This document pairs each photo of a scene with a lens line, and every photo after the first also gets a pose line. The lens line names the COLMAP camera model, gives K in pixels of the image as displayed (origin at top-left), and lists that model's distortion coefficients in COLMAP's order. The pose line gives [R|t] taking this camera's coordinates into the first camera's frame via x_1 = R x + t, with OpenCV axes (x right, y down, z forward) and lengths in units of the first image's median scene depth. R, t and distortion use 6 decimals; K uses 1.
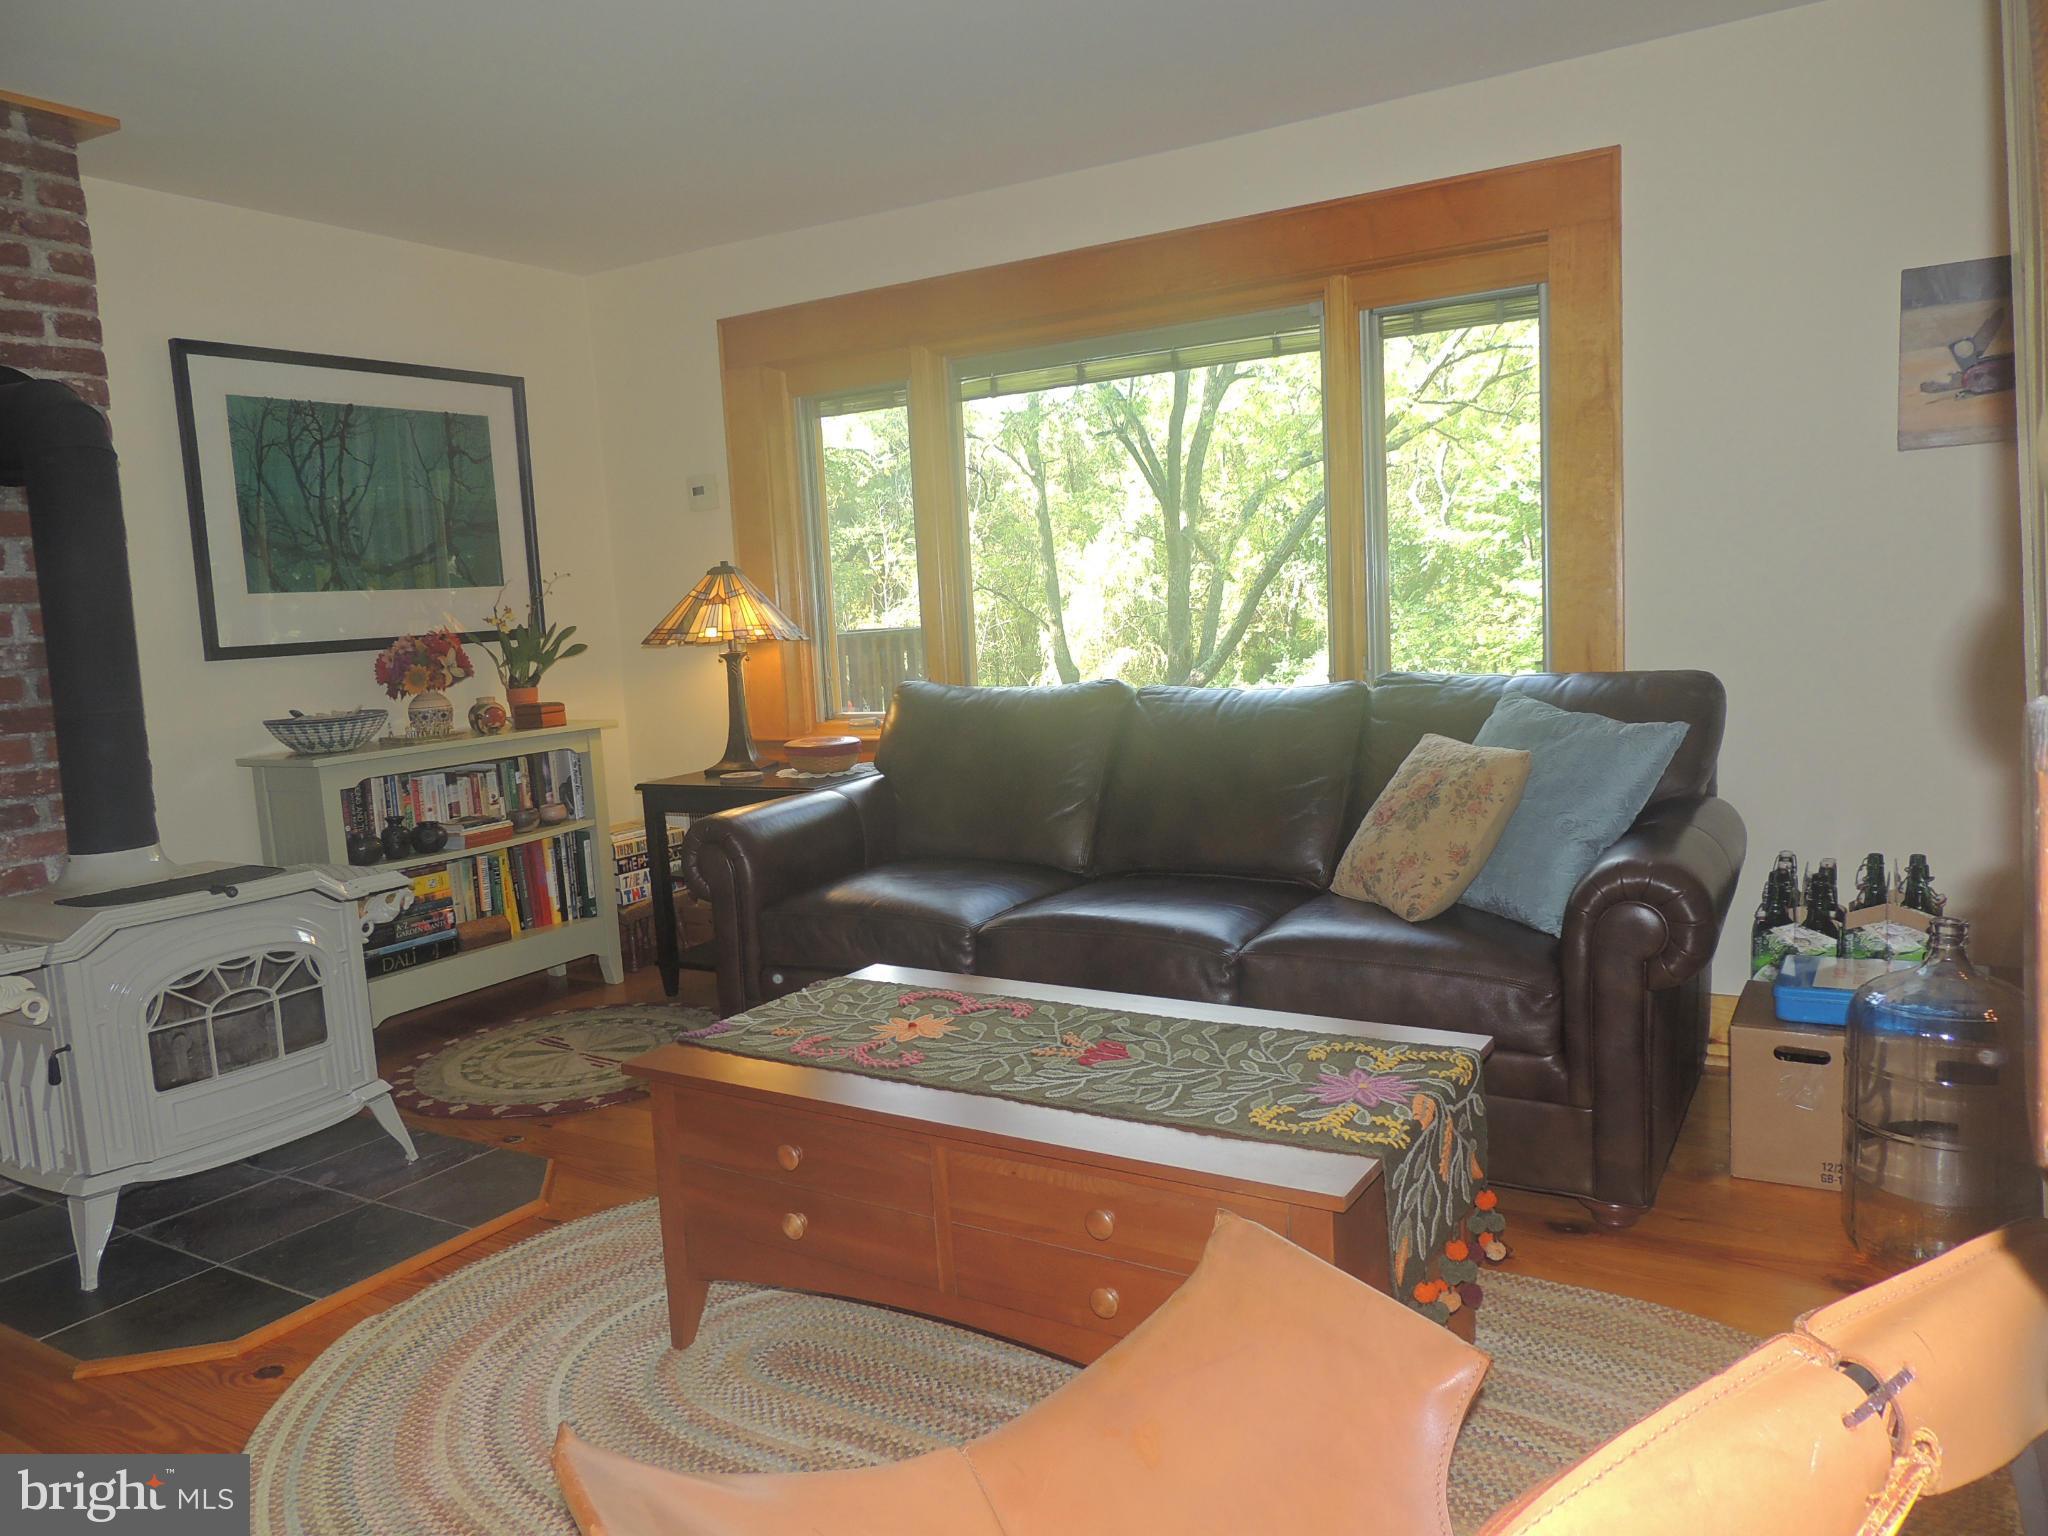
lens RADIAL K [[1450.3, 0, 1024.0], [0, 1450.3, 768.0], [0, 0, 1]] dist [-0.020085, -0.002641]
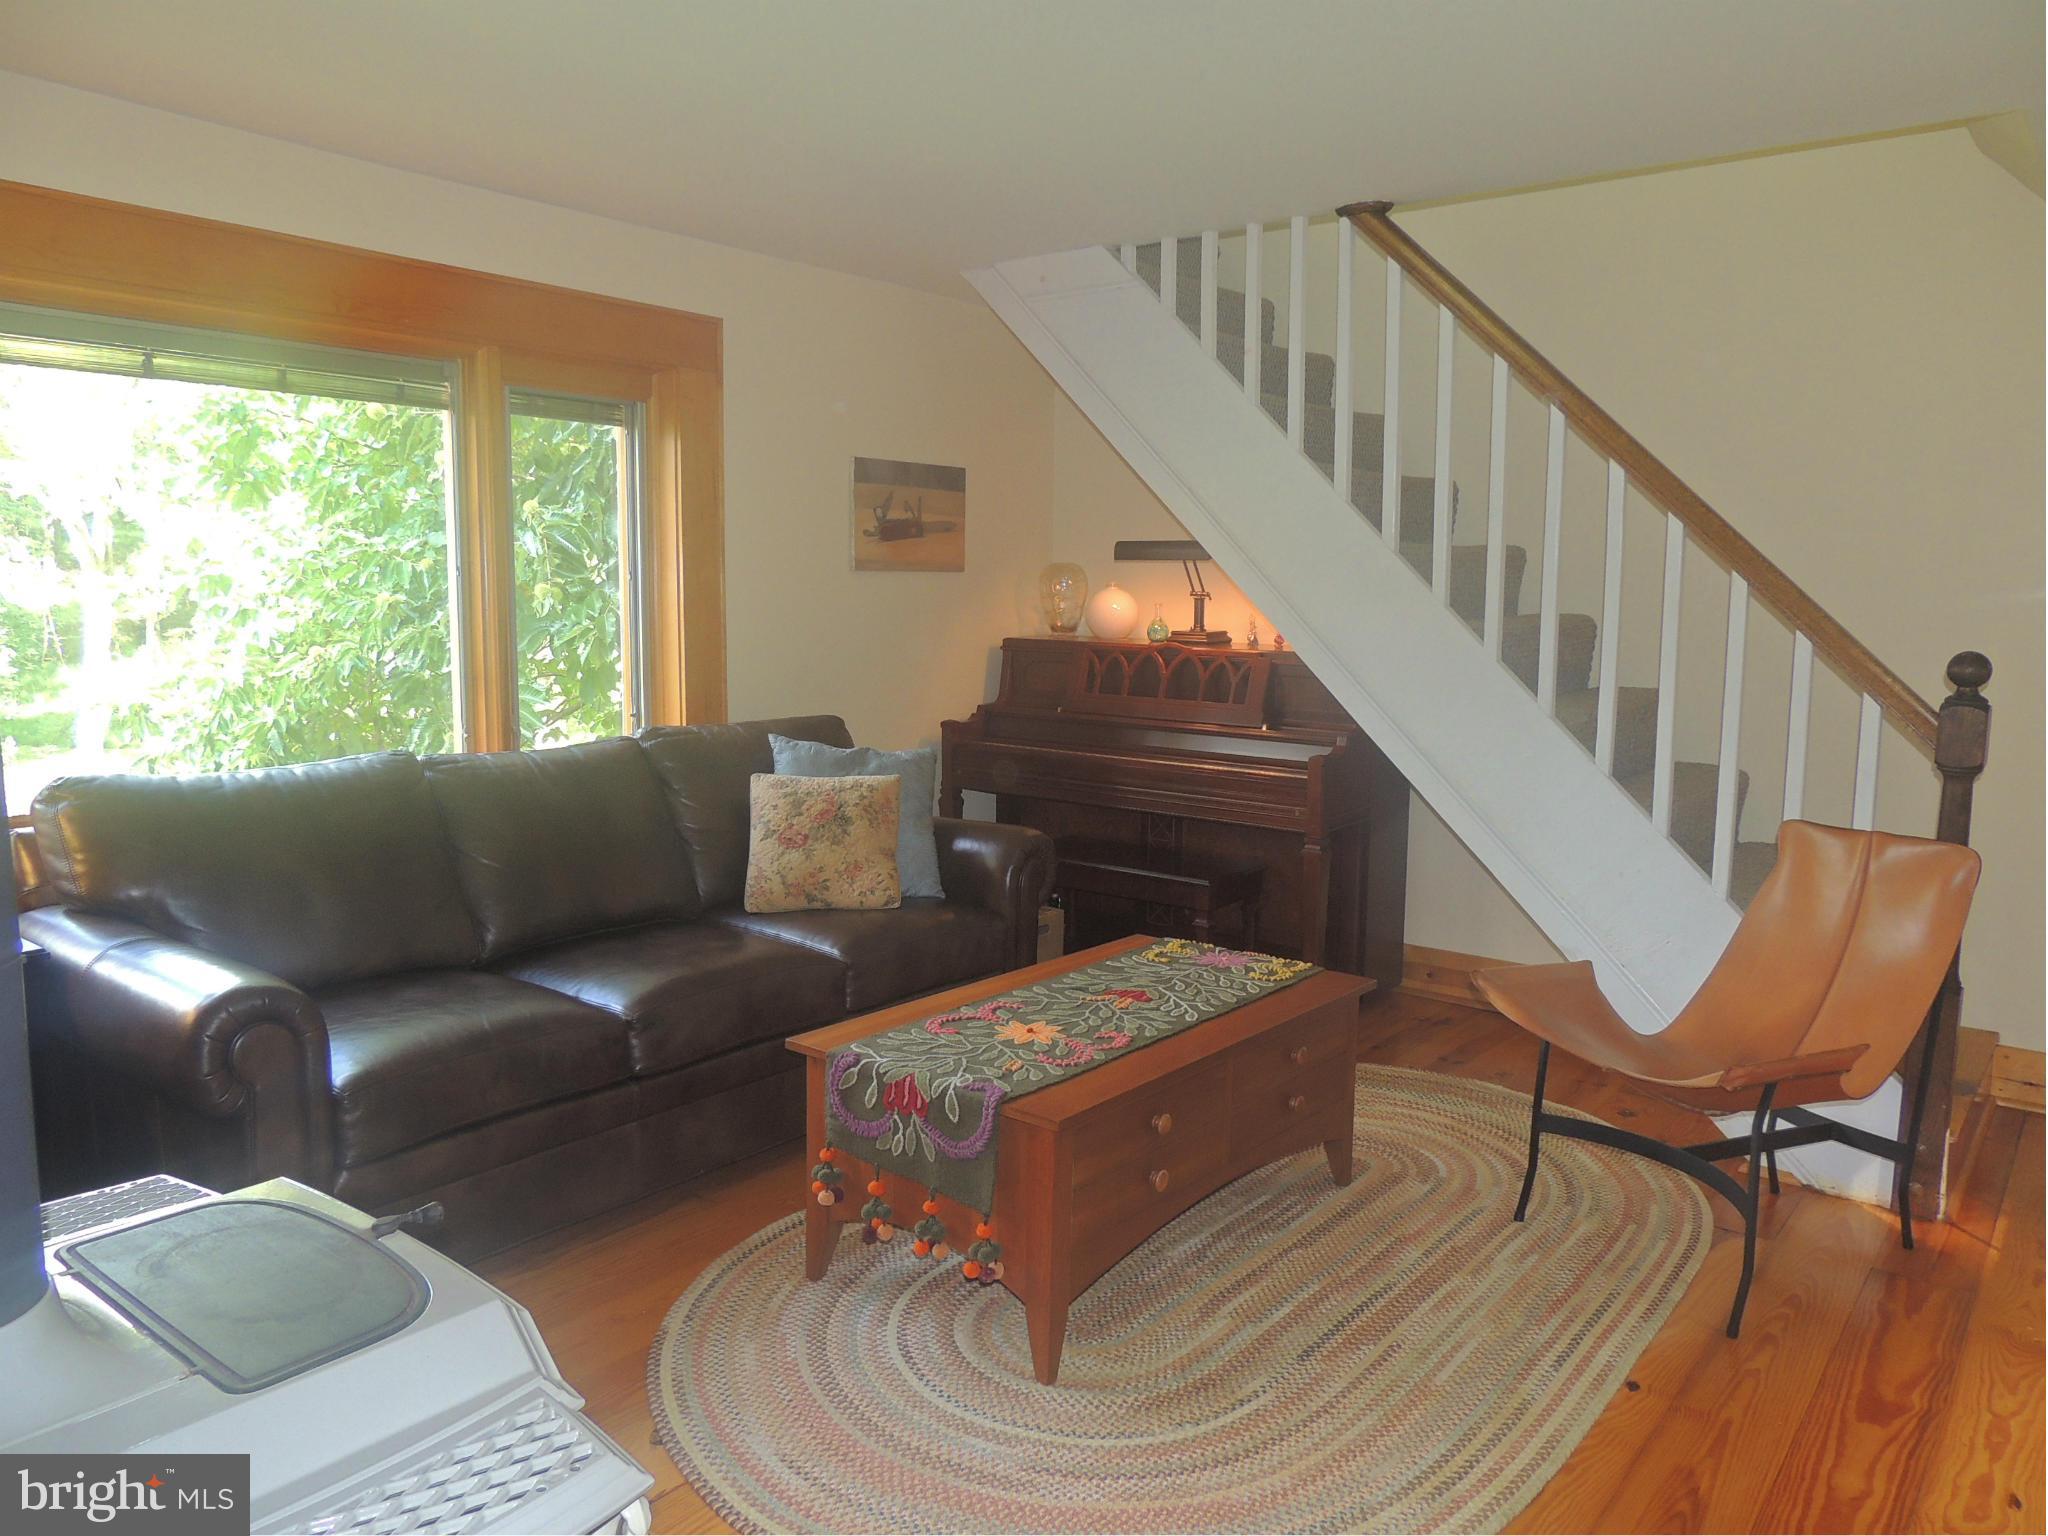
lens RADIAL K [[1455.8, 0, 1024.0], [0, 1455.8, 768.0], [0, 0, 1]] dist [-0.047839, -0.005165]
pose [[0.117192, -0.066300, 0.990894, -0.730565], [0.093199, 0.994100, 0.055492, -0.060020], [-0.988726, 0.085847, 0.122680, 0.494909]]
